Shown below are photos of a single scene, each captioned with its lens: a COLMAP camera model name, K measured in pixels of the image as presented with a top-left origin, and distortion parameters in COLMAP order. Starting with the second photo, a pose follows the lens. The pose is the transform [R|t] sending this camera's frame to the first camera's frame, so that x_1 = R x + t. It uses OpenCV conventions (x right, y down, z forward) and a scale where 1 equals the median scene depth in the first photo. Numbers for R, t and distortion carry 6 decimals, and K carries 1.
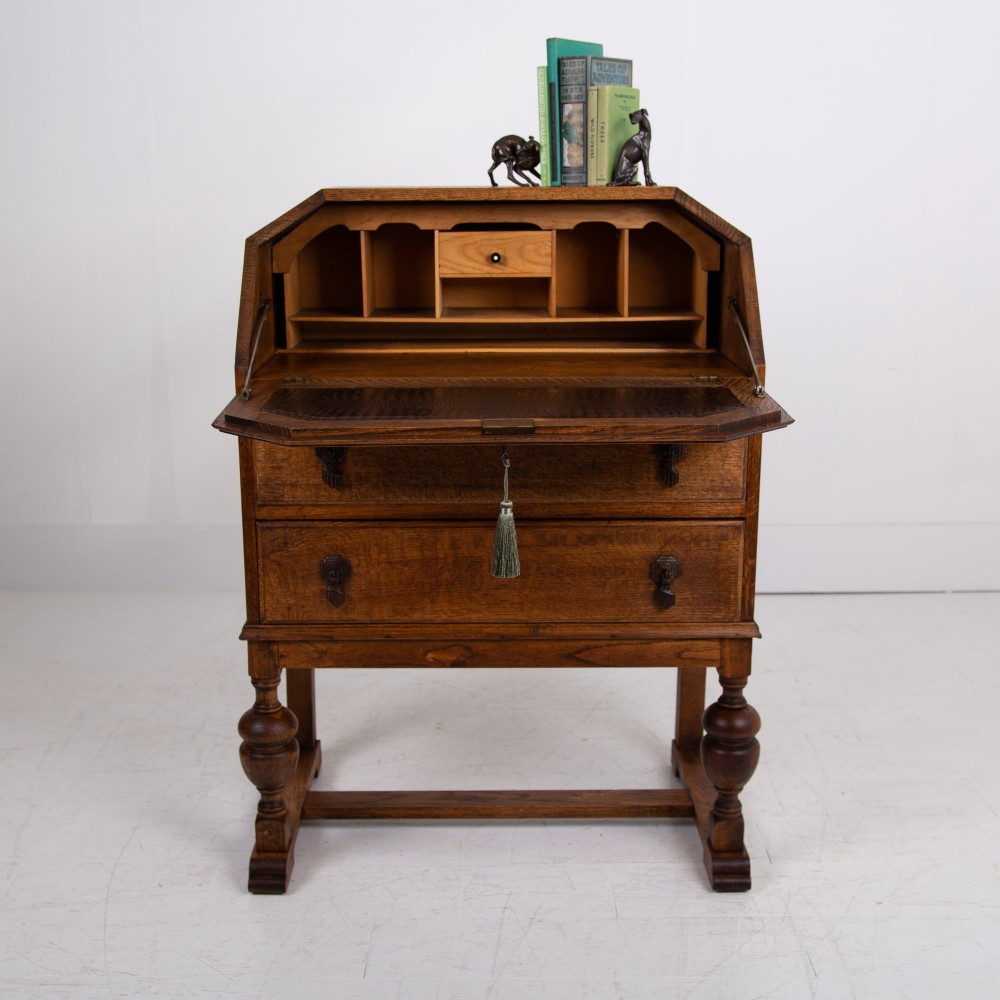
lens RADIAL K [[1691.2, 0, 454.5], [0, 1691.2, 501.4], [0, 0, 1]] dist [0.140186, -3.300732]
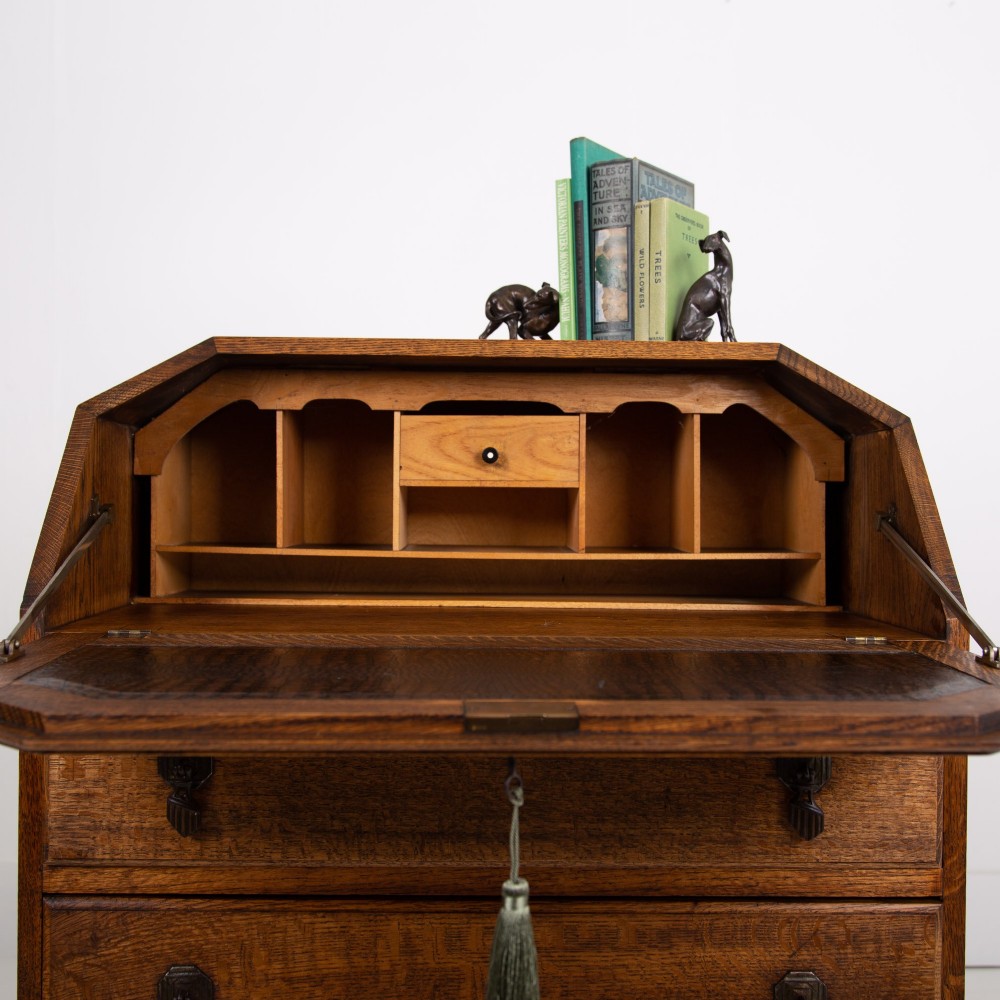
lens RADIAL K [[1769.3, 0, 503.7], [0, 1769.3, 386.6], [0, 0, 1]] dist [-0.042786, 0.067799]
pose [[0.999248, 0.018225, 0.034219, 0.007358], [-0.009448, 0.970482, -0.240988, -0.012205], [-0.037601, 0.240483, 0.969925, 0.412431]]
